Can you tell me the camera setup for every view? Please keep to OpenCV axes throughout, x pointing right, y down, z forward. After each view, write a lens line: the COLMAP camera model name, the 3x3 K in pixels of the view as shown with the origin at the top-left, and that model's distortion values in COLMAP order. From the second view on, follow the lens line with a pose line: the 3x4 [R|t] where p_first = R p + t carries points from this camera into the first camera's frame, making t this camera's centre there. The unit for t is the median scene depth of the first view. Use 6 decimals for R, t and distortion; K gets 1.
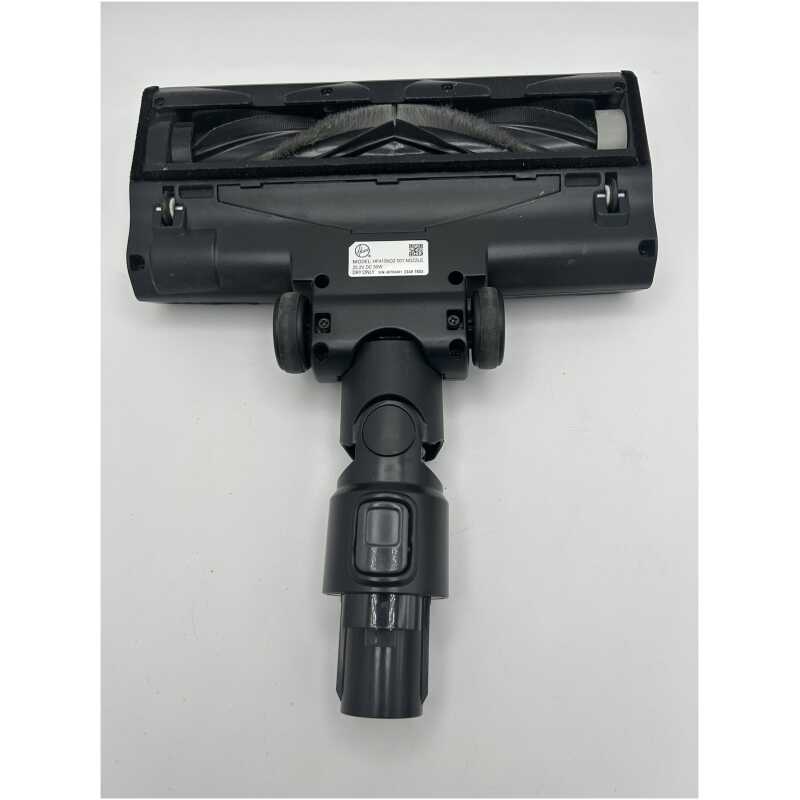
lens RADIAL K [[629.2, 0, 401.9], [0, 629.2, 401.7], [0, 0, 1]] dist [0.004778, -0.013974]
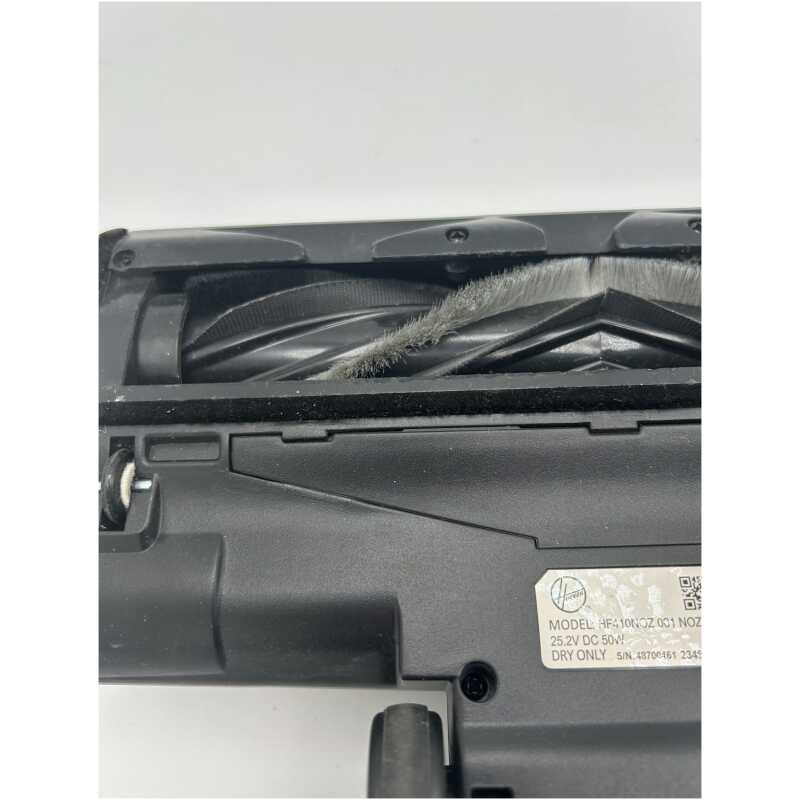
lens RADIAL K [[629.2, 0, 412.4], [0, 629.2, 399.2], [0, 0, 1]] dist [0.004778, -0.013974]
pose [[0.999925, -0.009191, -0.008143, -0.158213], [0.007613, 0.984330, -0.176171, -0.287237], [0.009634, 0.176096, 0.984326, 0.549662]]
